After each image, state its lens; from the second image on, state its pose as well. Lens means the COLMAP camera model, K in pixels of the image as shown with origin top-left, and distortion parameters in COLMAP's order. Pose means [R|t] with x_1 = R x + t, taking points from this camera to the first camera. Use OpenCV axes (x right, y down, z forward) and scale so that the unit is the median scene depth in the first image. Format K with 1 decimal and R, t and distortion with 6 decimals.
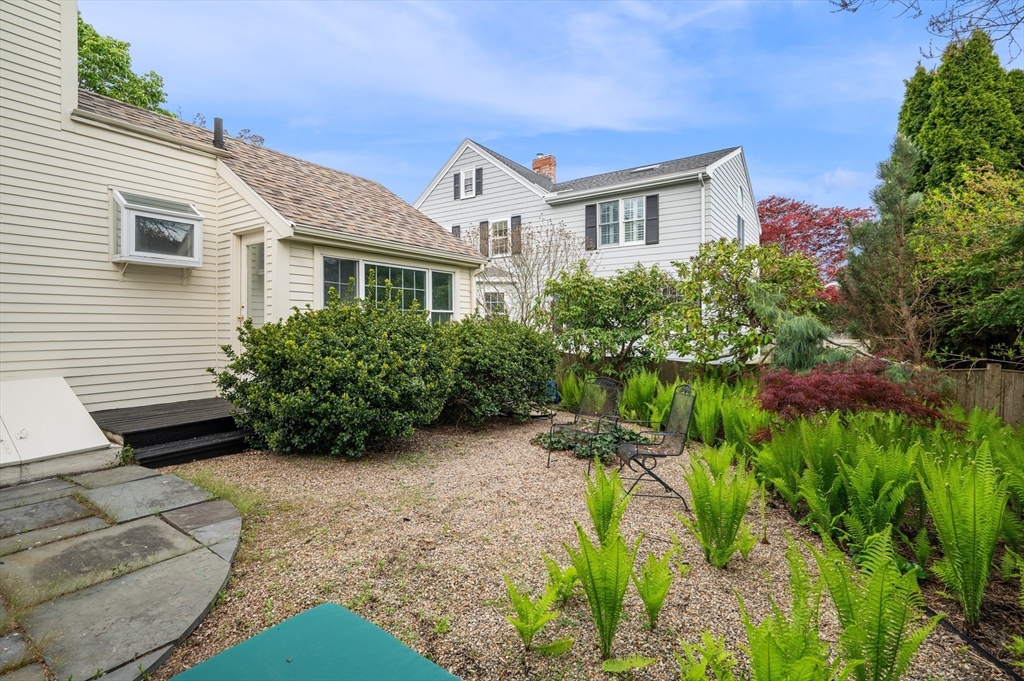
lens RADIAL K [[467.0, 0, 513.5], [0, 467.0, 323.2], [0, 0, 1]] dist [0.002027, 0.000099]
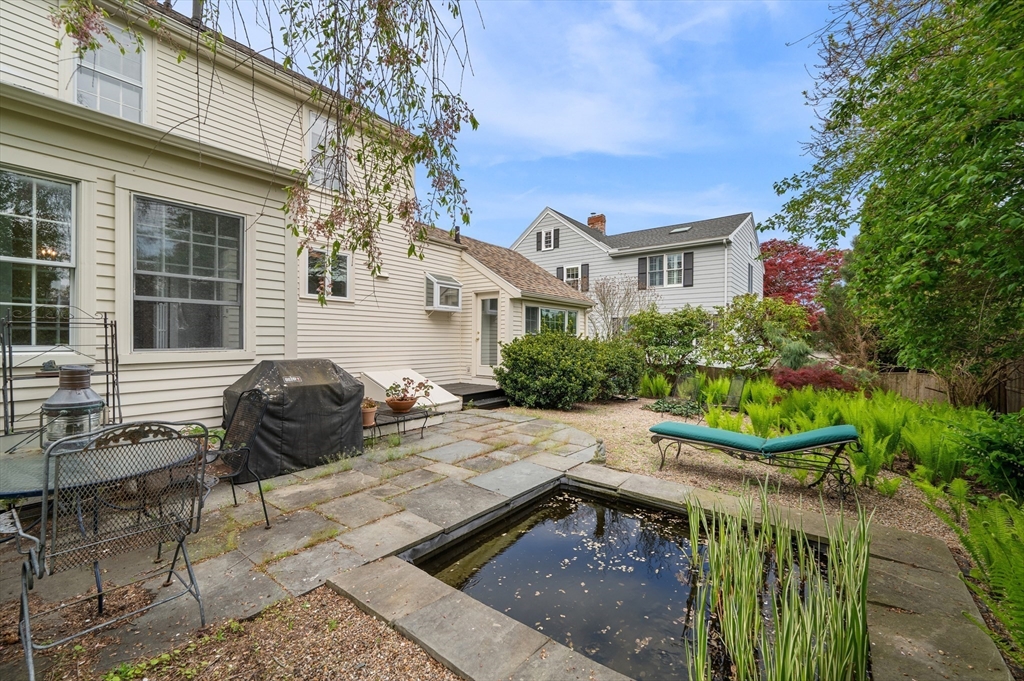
lens RADIAL K [[405.6, 0, 512.0], [0, 405.6, 340.5], [0, 0, 1]] dist [0.002195, 0.000259]
pose [[0.998363, 0.009240, -0.056445, -0.283839], [-0.008860, 0.999936, 0.006979, -0.014390], [0.056506, -0.006468, 0.998381, -0.455087]]
